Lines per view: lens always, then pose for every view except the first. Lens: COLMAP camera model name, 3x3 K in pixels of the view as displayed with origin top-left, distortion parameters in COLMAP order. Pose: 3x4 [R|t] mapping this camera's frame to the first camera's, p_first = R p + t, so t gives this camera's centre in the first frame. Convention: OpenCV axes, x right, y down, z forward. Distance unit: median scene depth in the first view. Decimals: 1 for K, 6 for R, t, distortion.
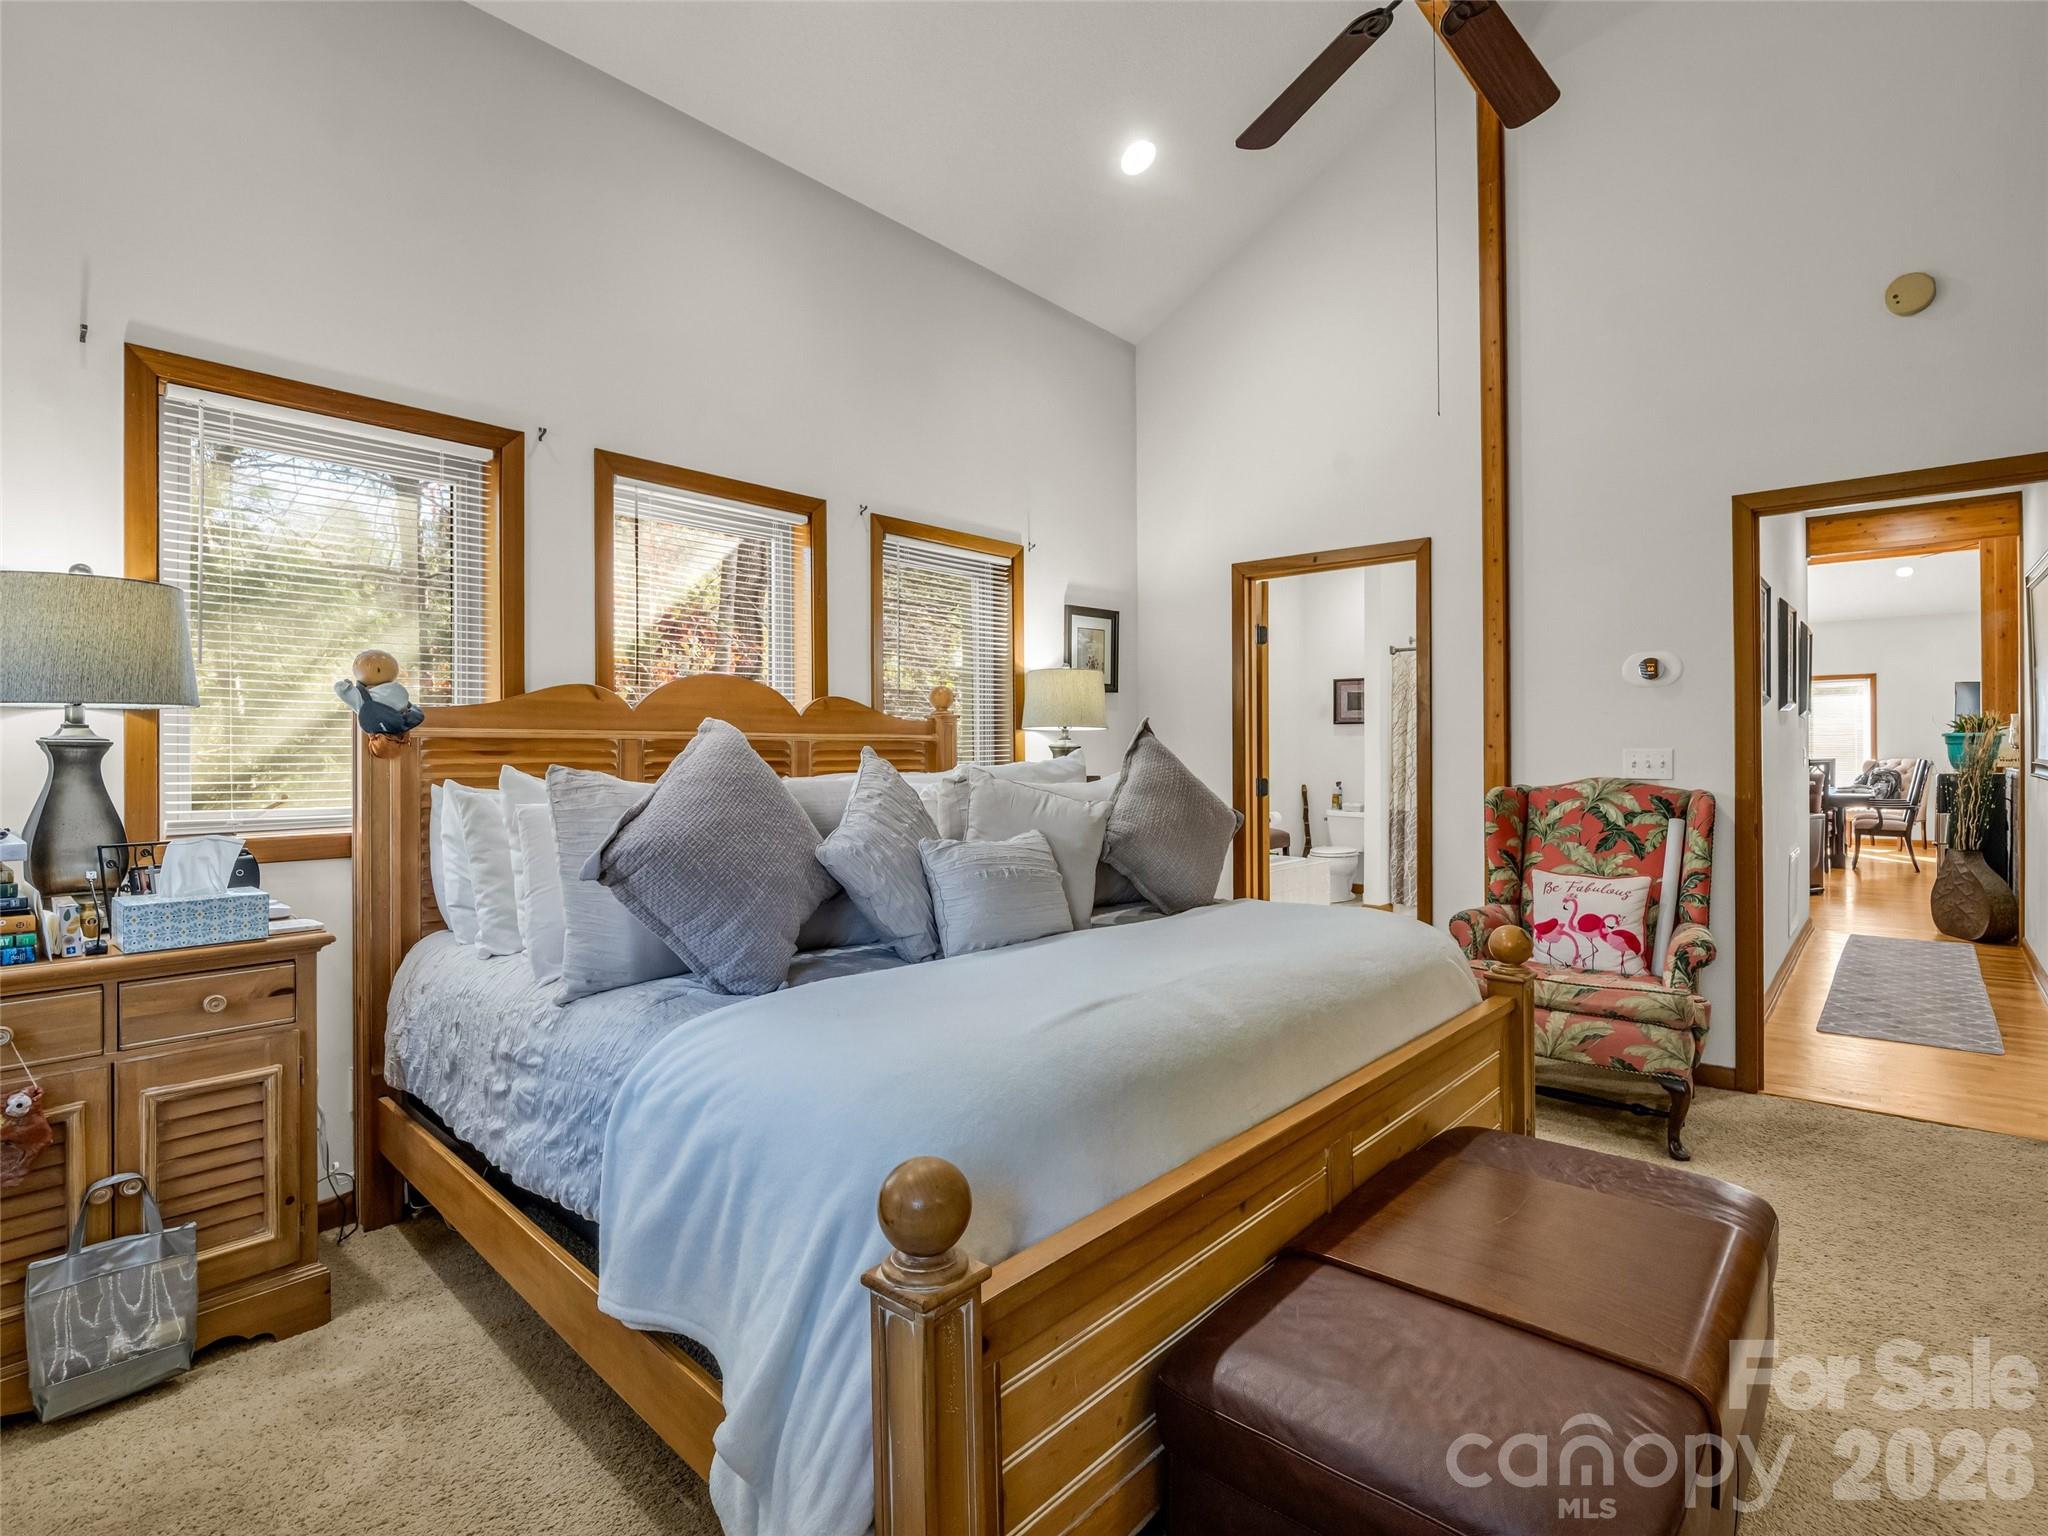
lens RADIAL K [[1019.6, 0, 1027.1], [0, 1019.6, 746.6], [0, 0, 1]] dist [-0.002560, -0.005171]
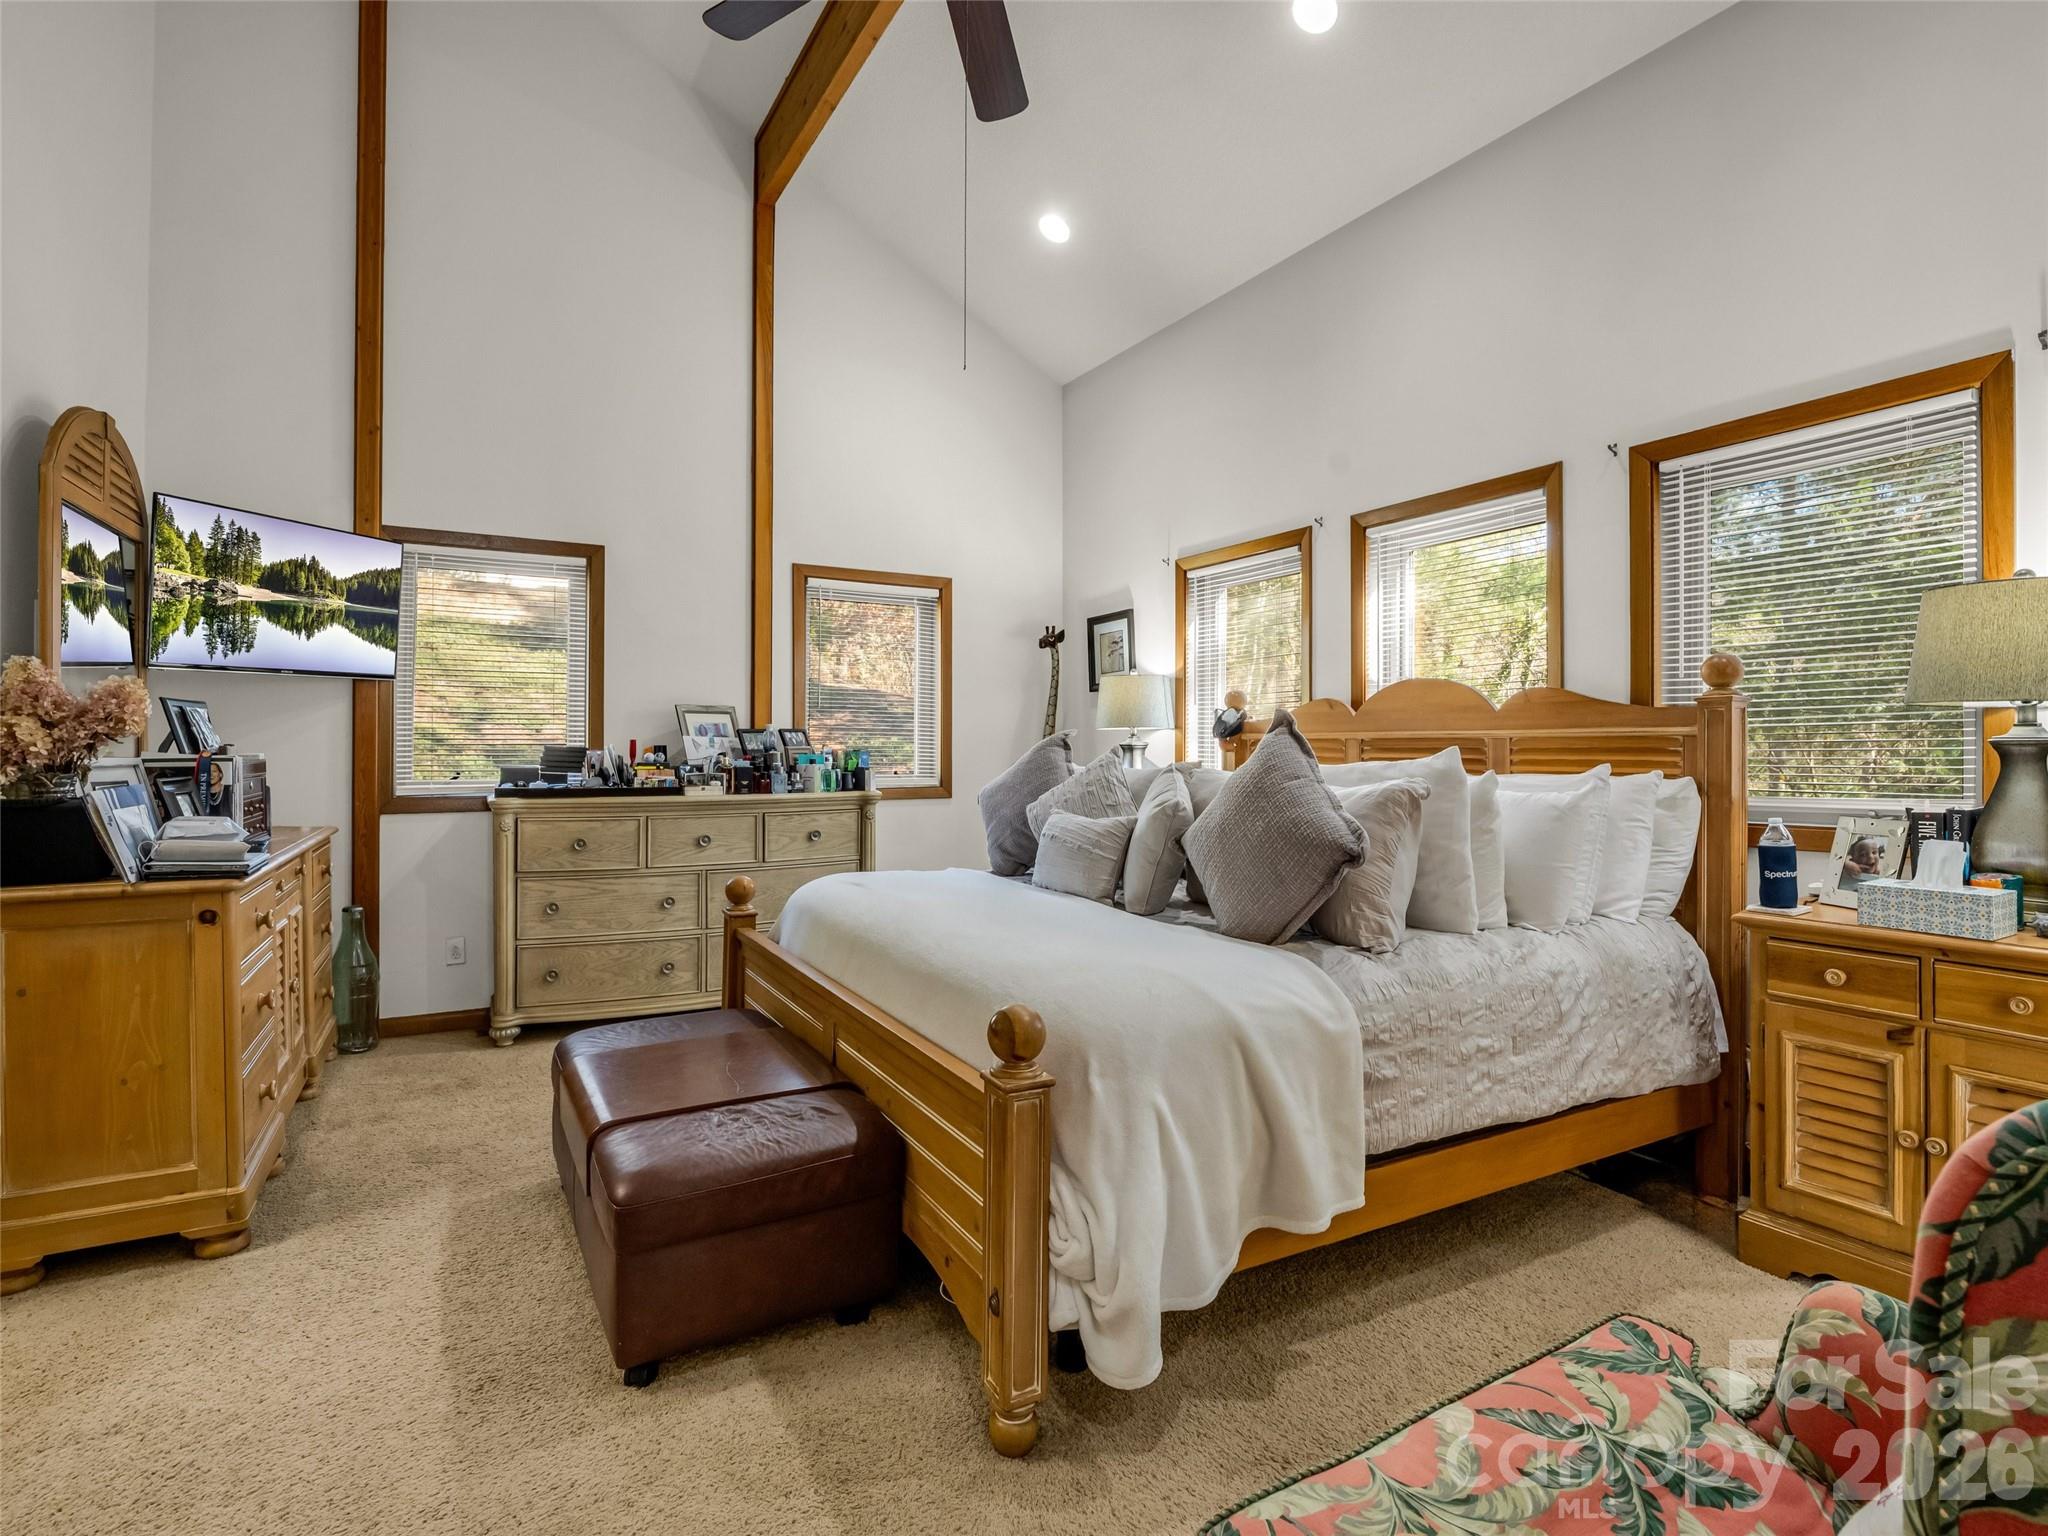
lens RADIAL K [[1019.6, 0, 1027.1], [0, 1019.6, 746.6], [0, 0, 1]] dist [-0.002560, -0.005171]
pose [[-0.327644, 0.003570, -0.944794, 0.843895], [0.000994, 0.999994, 0.003434, -0.000942], [0.944801, 0.000186, -0.327646, 0.920095]]
